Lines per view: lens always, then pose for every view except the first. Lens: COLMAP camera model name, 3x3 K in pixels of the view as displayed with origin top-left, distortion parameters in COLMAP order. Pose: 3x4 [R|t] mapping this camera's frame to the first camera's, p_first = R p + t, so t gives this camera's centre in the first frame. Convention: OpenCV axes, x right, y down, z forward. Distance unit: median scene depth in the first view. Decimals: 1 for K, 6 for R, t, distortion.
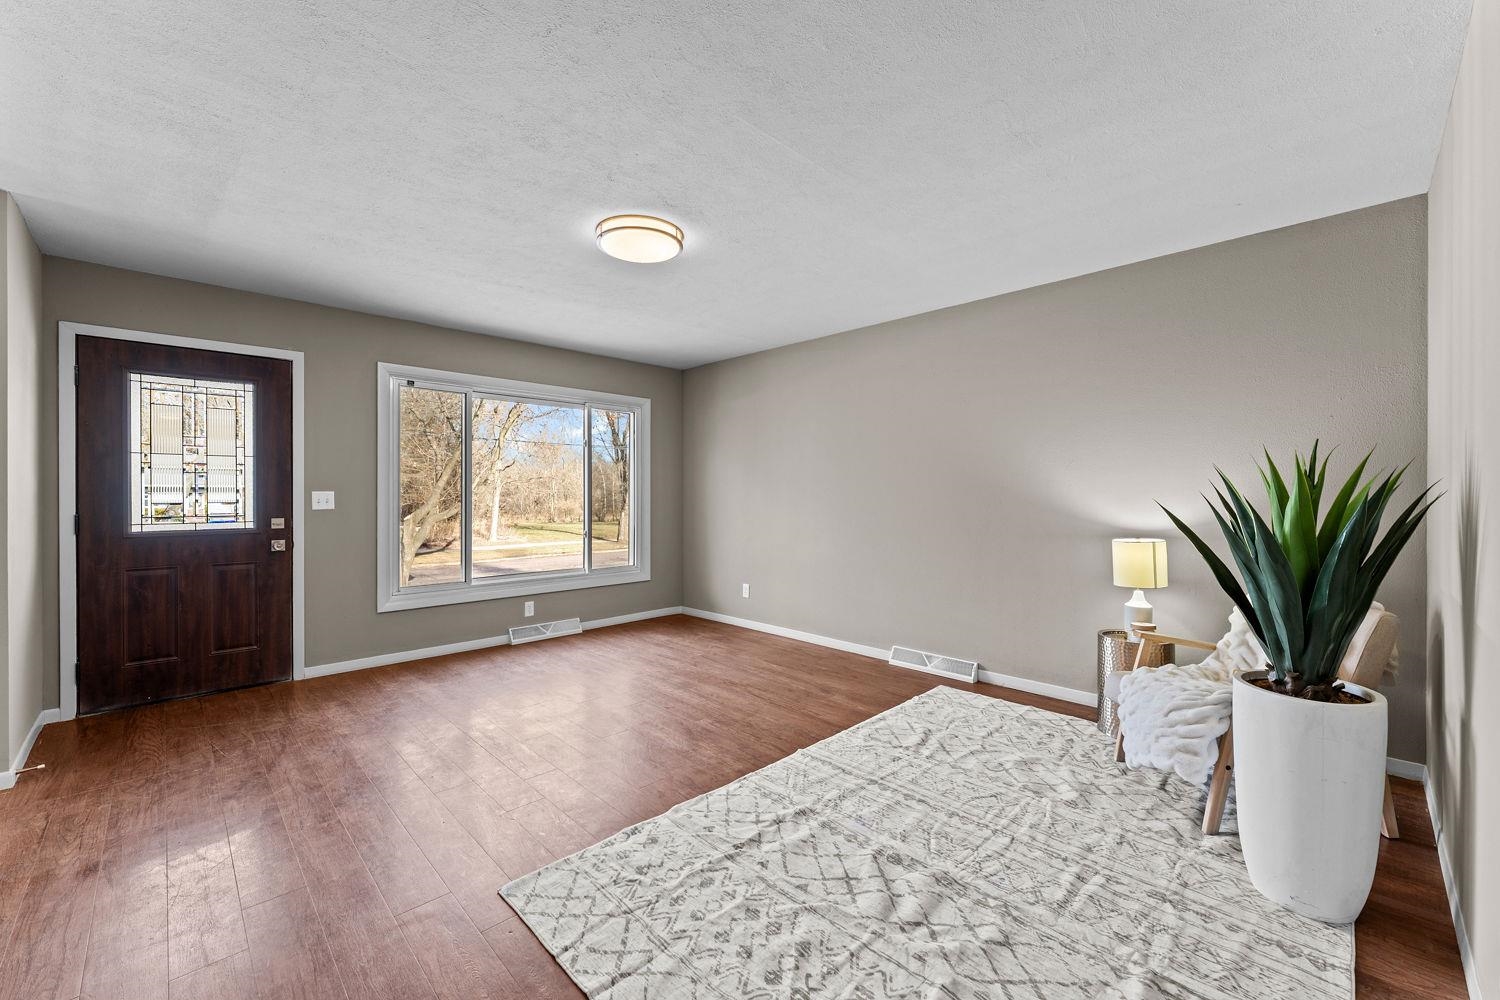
lens RADIAL K [[595.7, 0, 750.0], [0, 595.7, 500.0], [0, 0, 1]] dist [-0.000893, -0.000097]
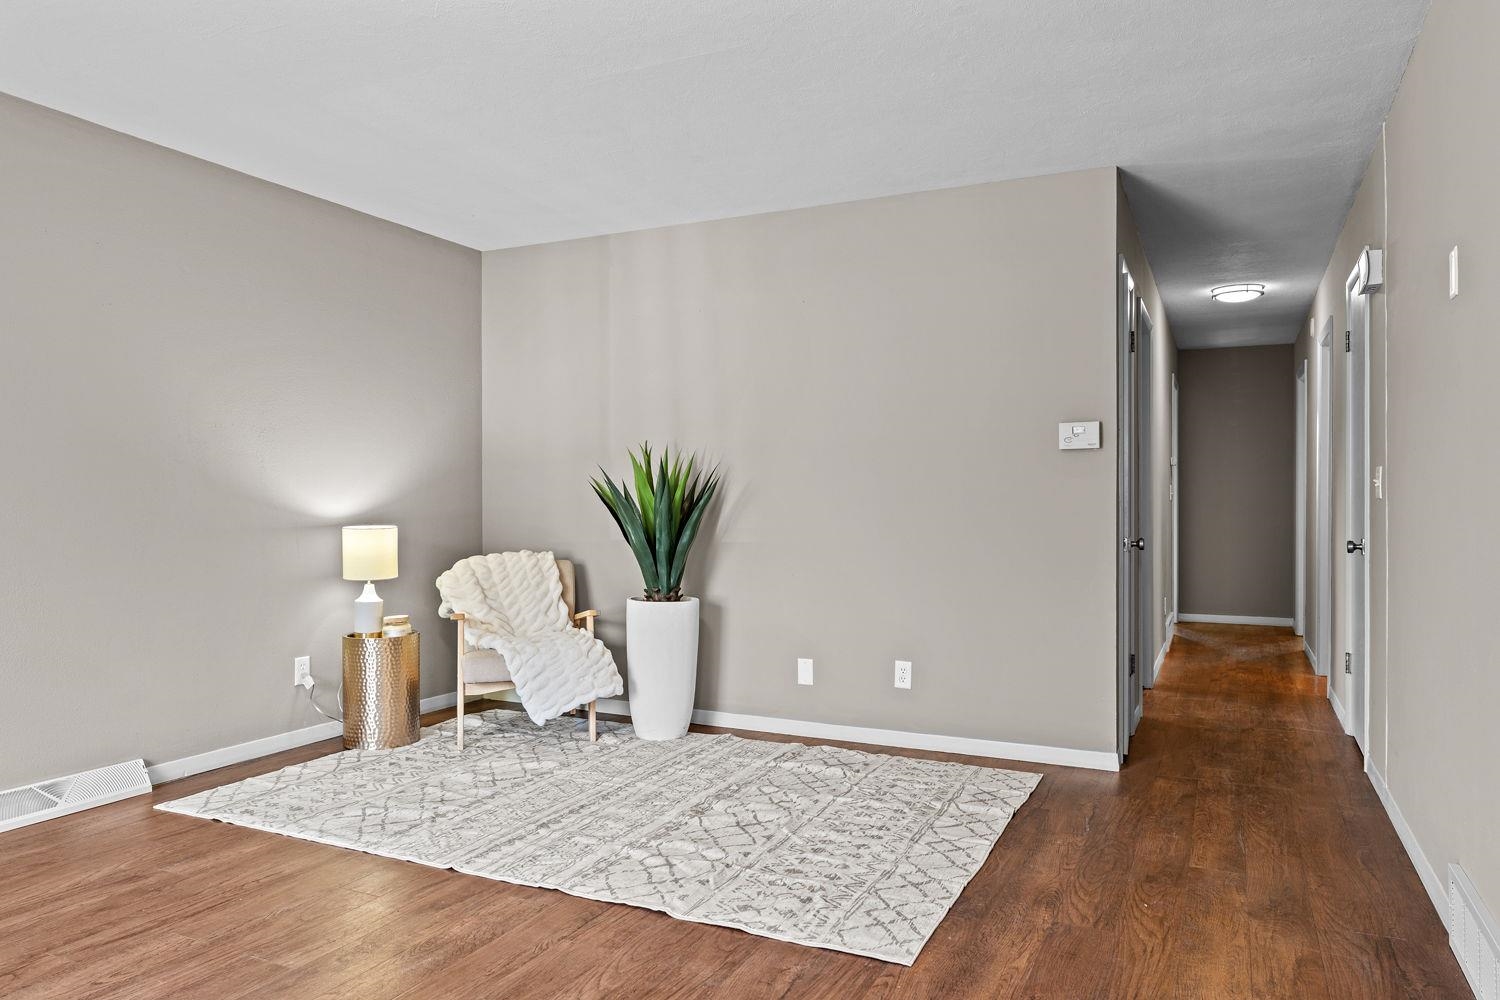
lens RADIAL K [[1015.9, 0, 750.0], [0, 1015.9, 500.0], [0, 0, 1]] dist [0.004573, 0.001356]
pose [[-0.343281, 0.000999, 0.939232, -1.263683], [0.007856, 0.999968, 0.001808, 0.041887], [-0.939200, 0.008000, -0.343277, 1.307799]]
